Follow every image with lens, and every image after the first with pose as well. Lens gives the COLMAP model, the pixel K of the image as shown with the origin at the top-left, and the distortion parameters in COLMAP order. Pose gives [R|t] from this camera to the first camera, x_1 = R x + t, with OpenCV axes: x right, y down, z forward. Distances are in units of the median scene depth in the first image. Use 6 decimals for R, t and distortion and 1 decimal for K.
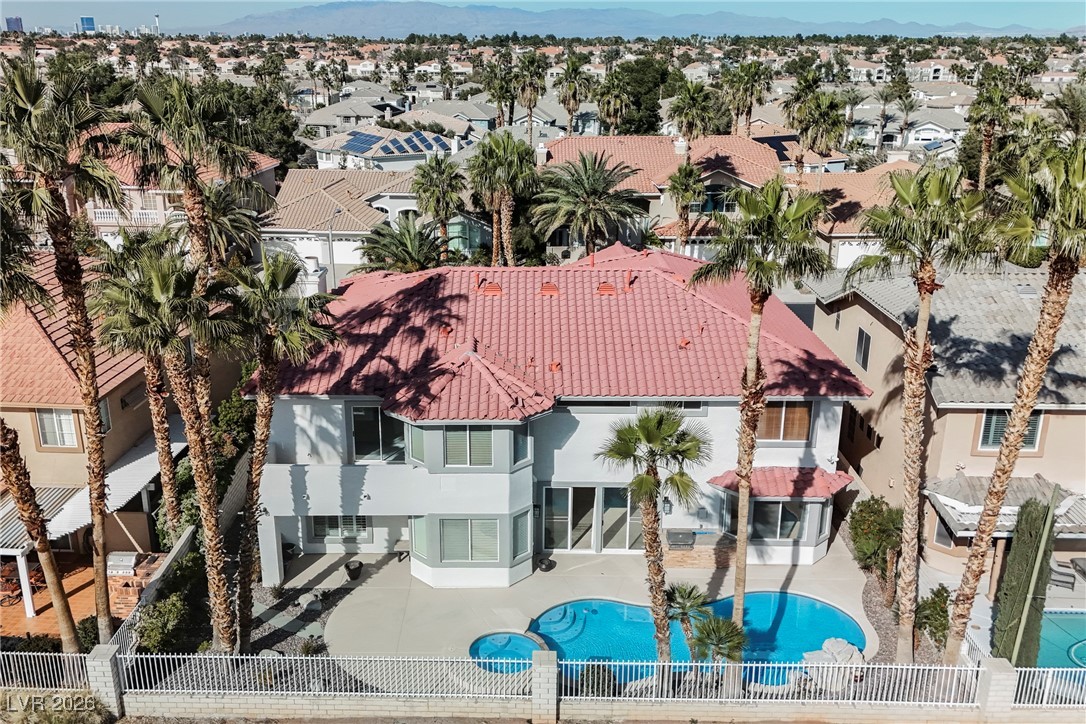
lens RADIAL K [[962.8, 0, 511.8], [0, 962.8, 363.1], [0, 0, 1]] dist [0.083983, -0.100022]
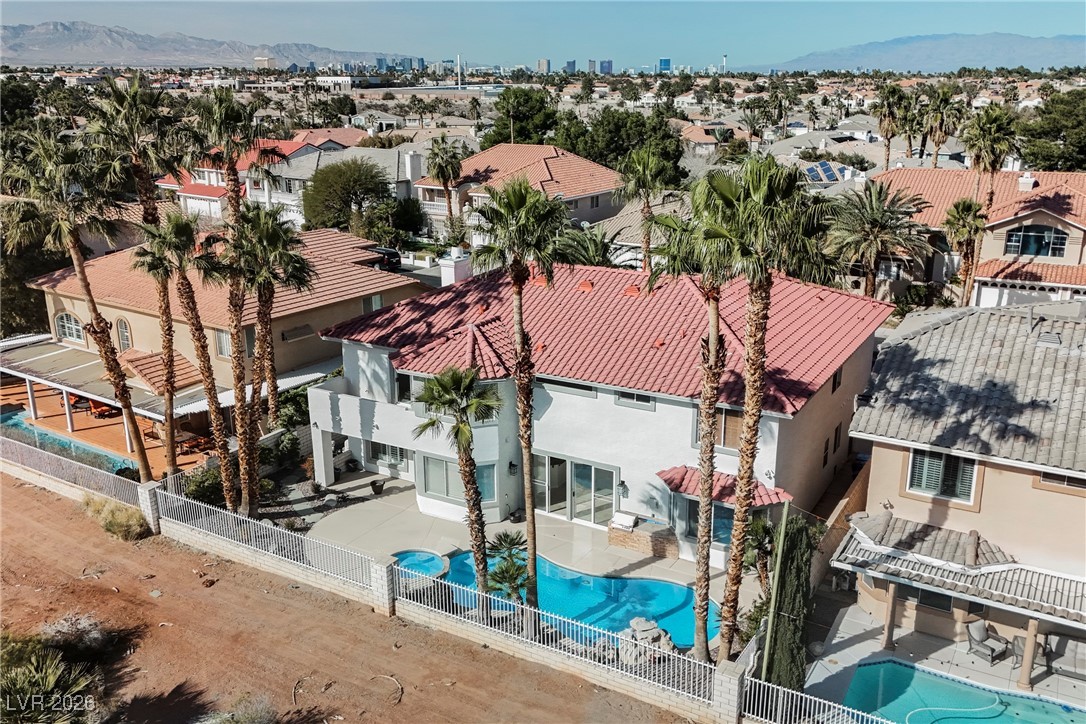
lens RADIAL K [[943.2, 0, 540.3], [0, 943.2, 357.1], [0, 0, 1]] dist [0.083226, -0.086704]
pose [[0.870377, 0.136693, -0.473032, 0.557686], [-0.152807, 0.988246, 0.004411, 0.009900], [0.468075, 0.068443, 0.881034, 0.008567]]
